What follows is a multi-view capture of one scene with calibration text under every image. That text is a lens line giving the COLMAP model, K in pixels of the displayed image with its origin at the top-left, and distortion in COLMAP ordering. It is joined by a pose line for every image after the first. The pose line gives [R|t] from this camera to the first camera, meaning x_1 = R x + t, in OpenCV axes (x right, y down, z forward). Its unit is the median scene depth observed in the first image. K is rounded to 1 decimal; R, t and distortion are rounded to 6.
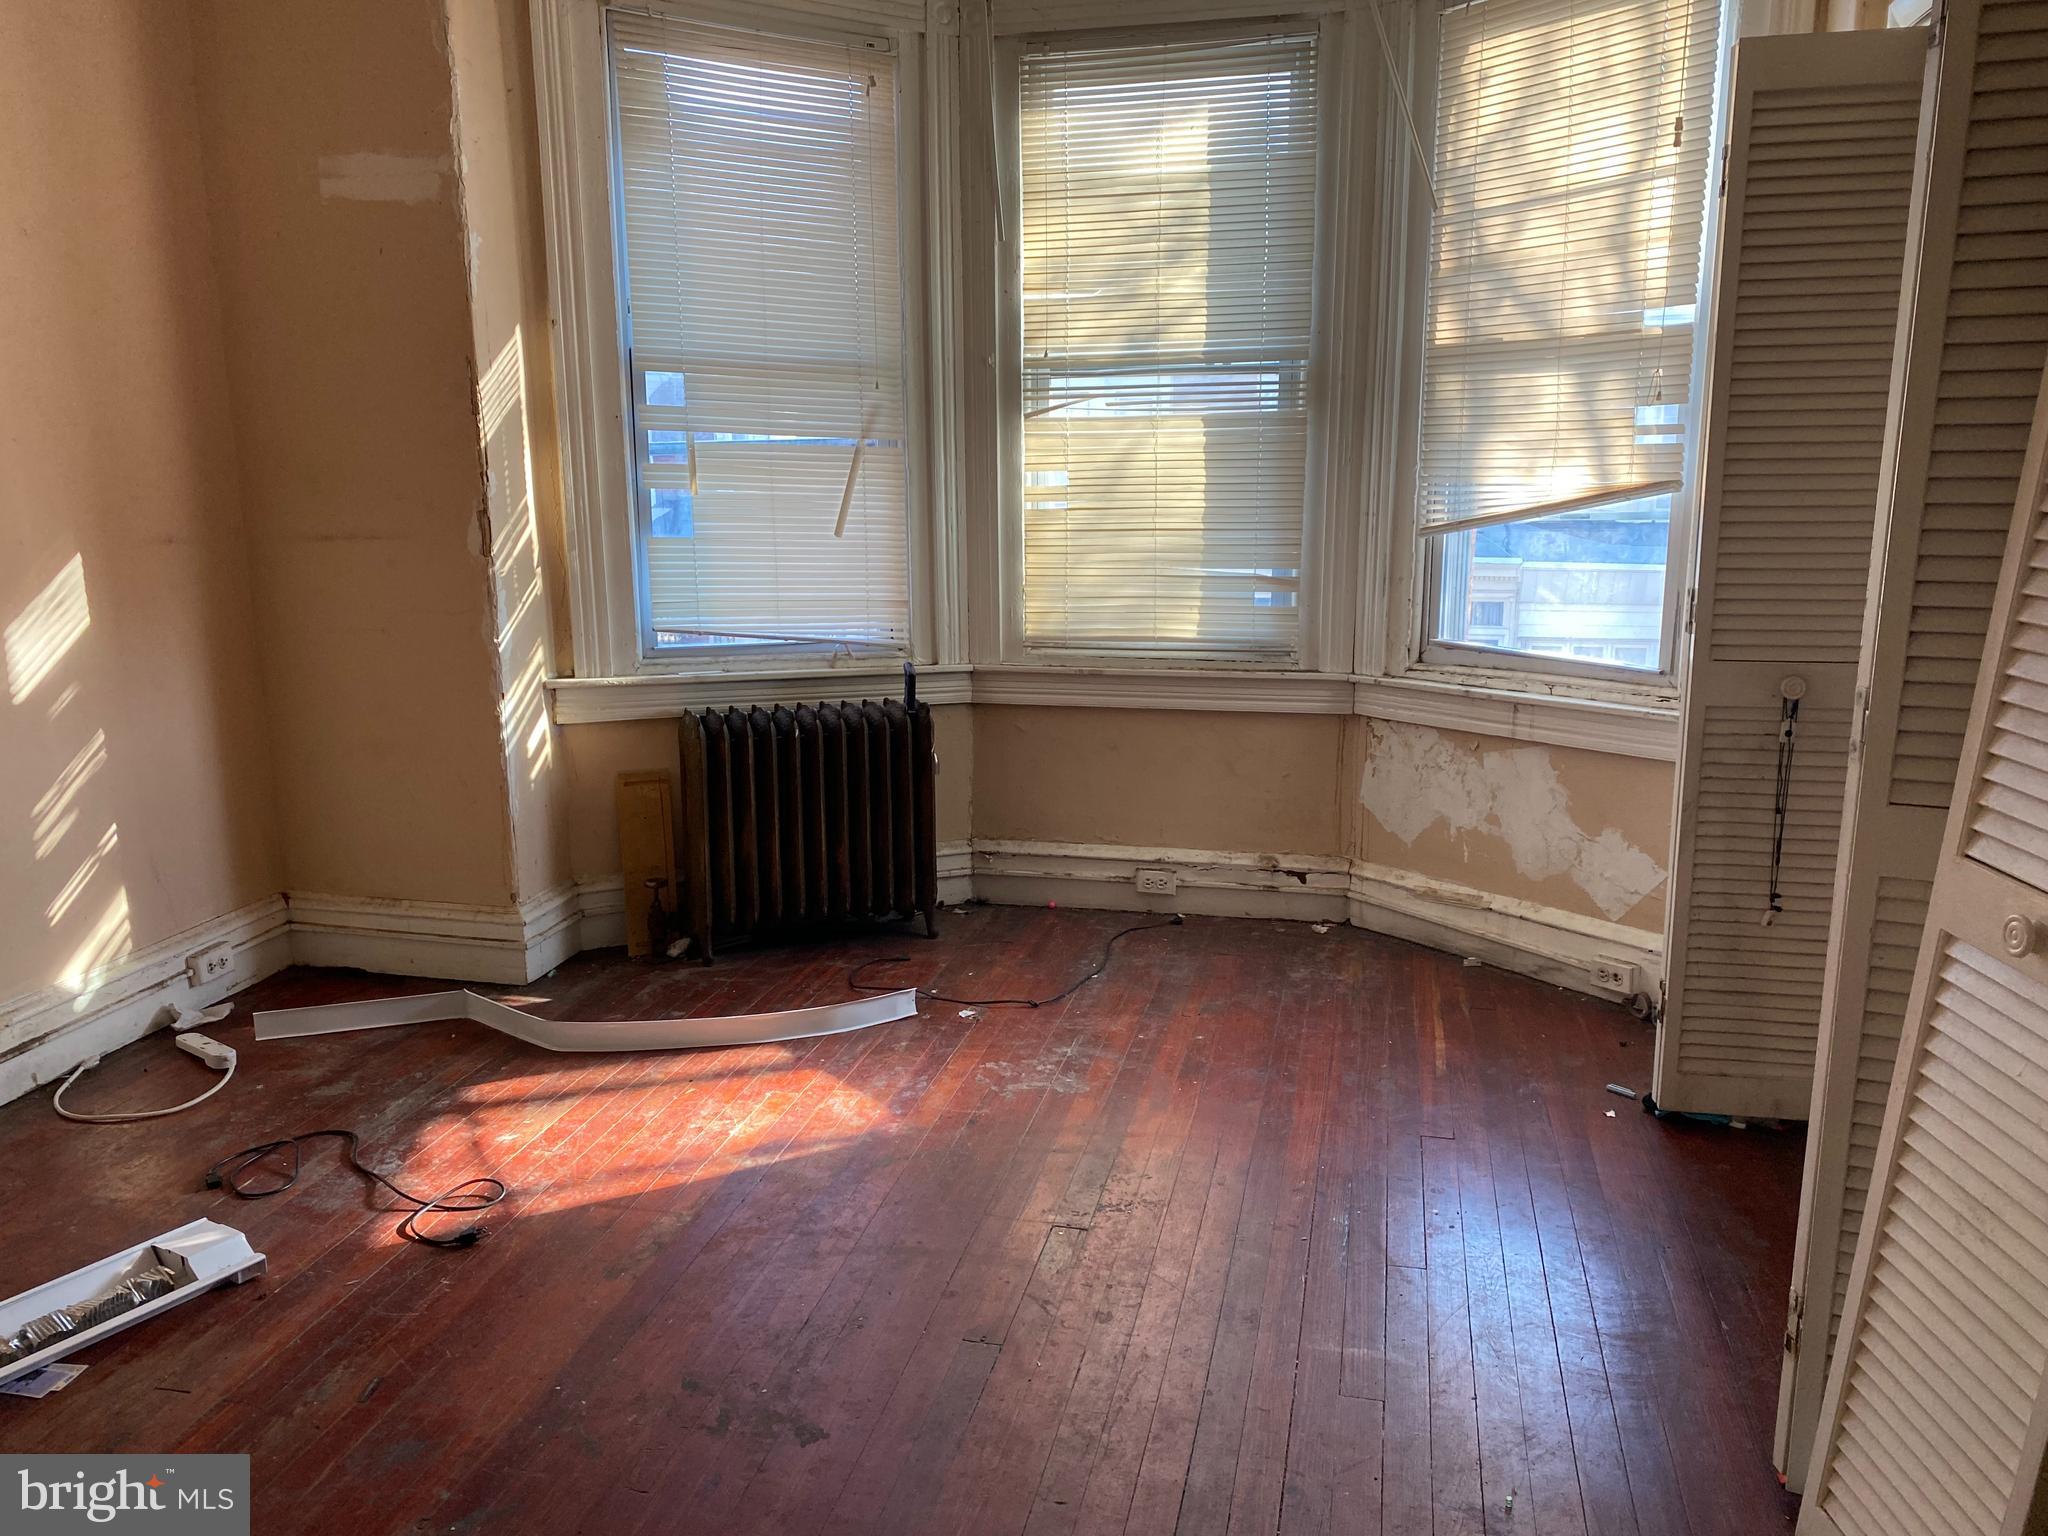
lens RADIAL K [[1549.4, 0, 1016.7], [0, 1549.4, 781.8], [0, 0, 1]] dist [0.072168, -0.121299]
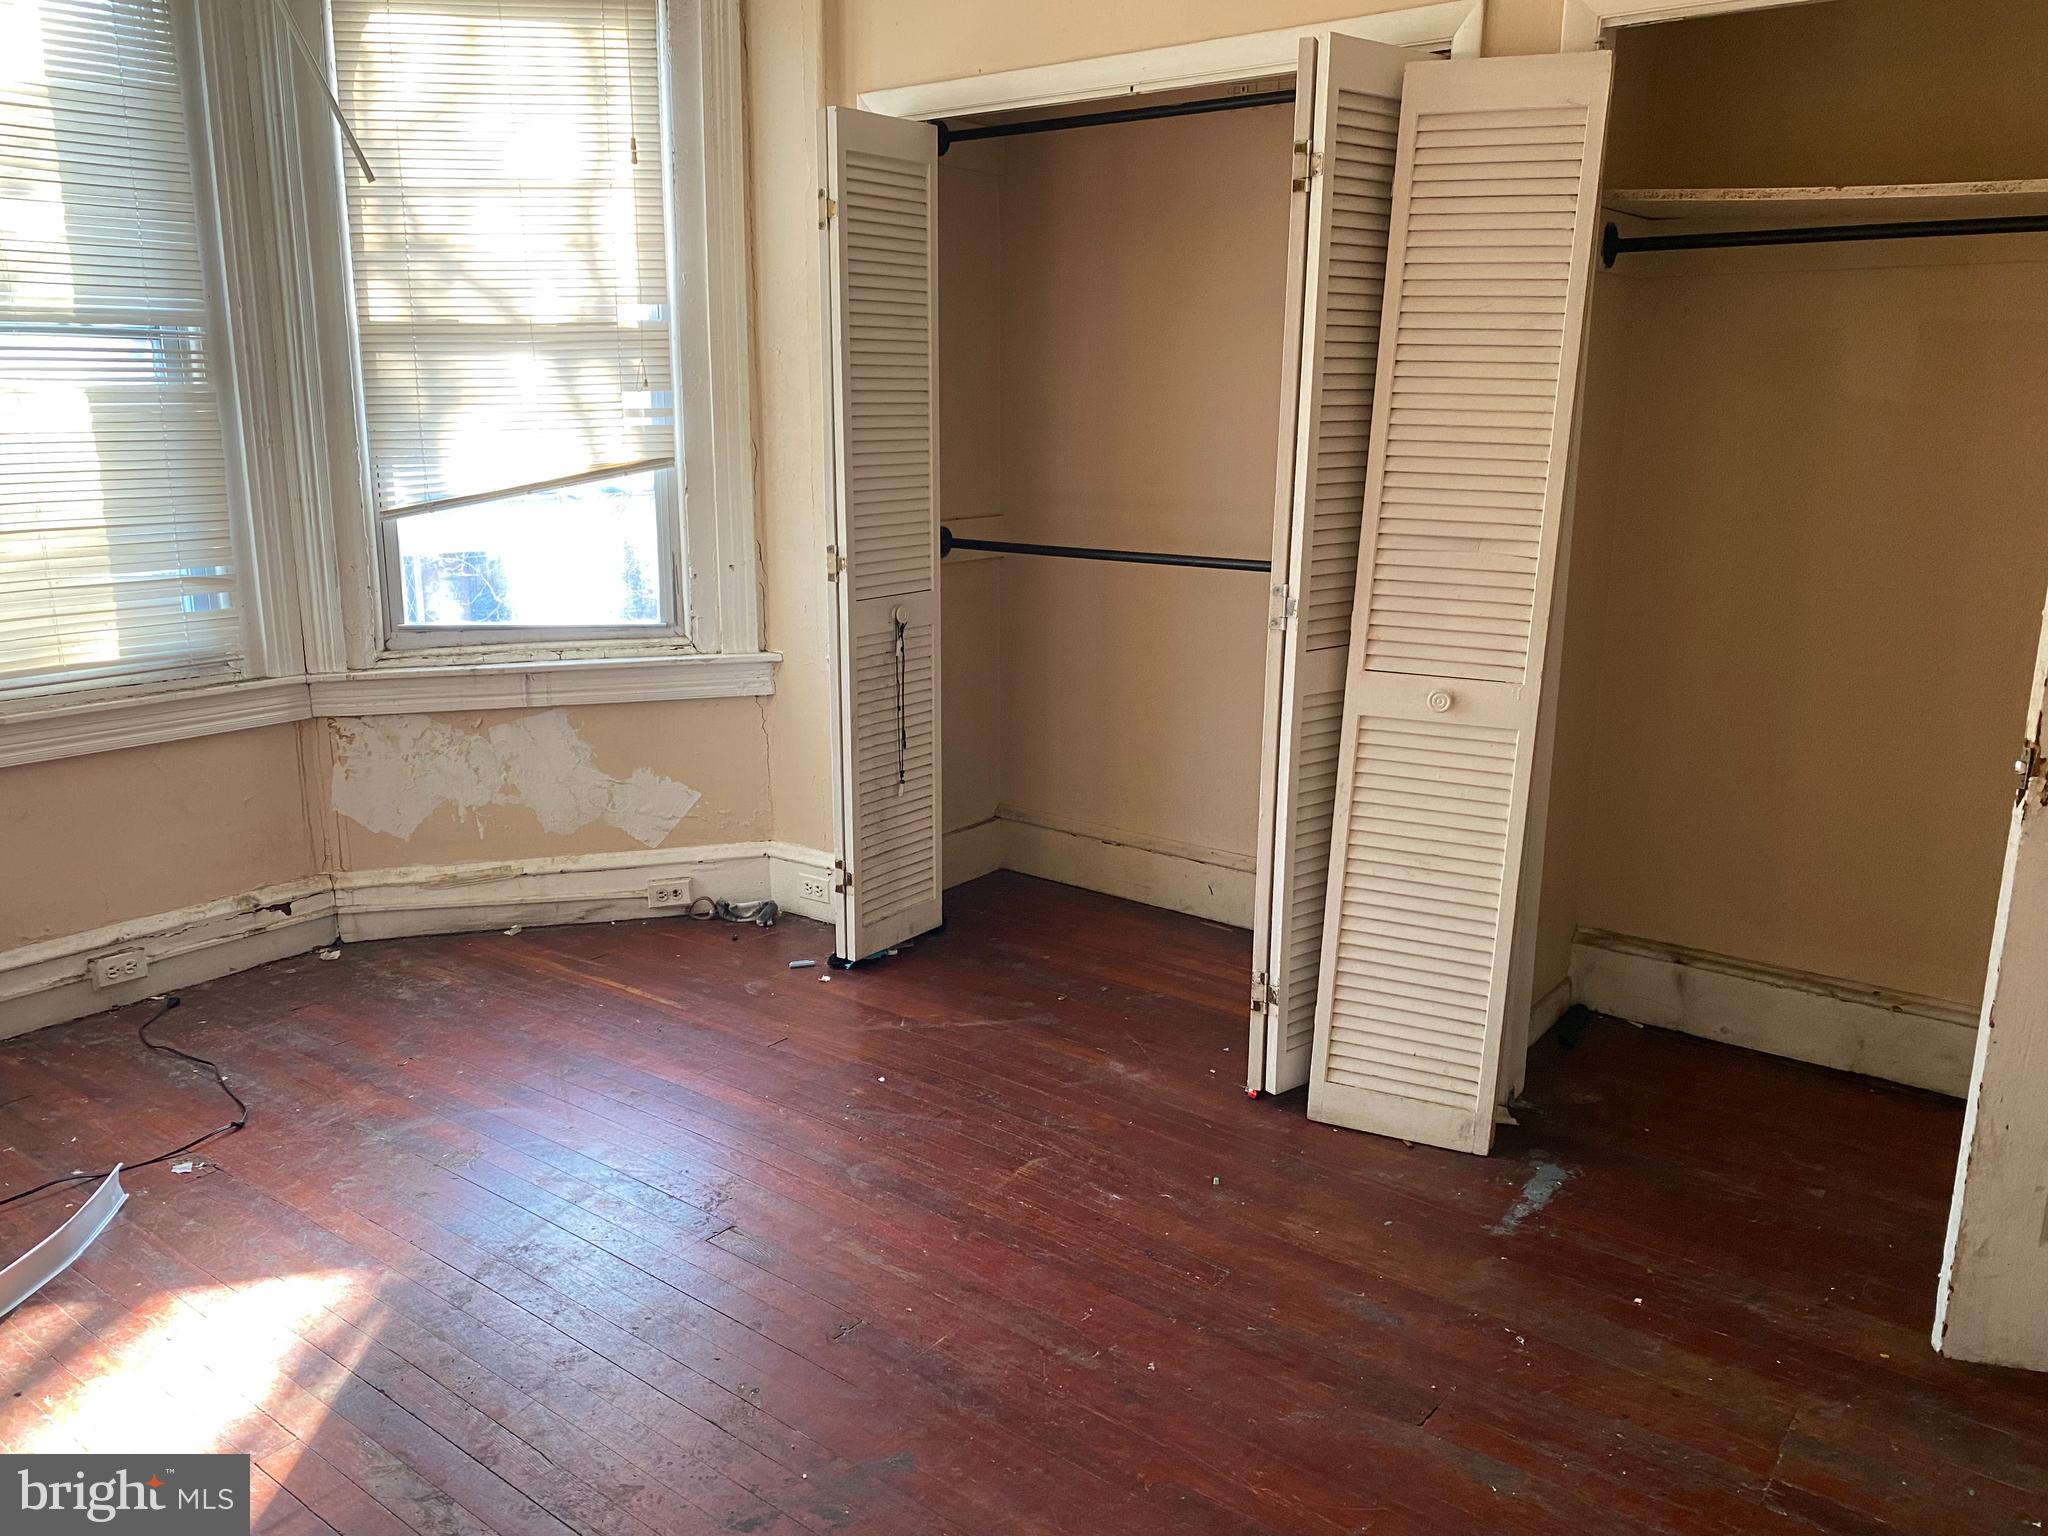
lens RADIAL K [[1544.2, 0, 1025.6], [0, 1544.2, 790.7], [0, 0, 1]] dist [0.015153, -0.010470]
pose [[0.419731, -0.215949, 0.881585, -0.461151], [0.189080, 0.970779, 0.147775, -0.062695], [-0.887736, 0.104664, 0.448298, 0.241041]]
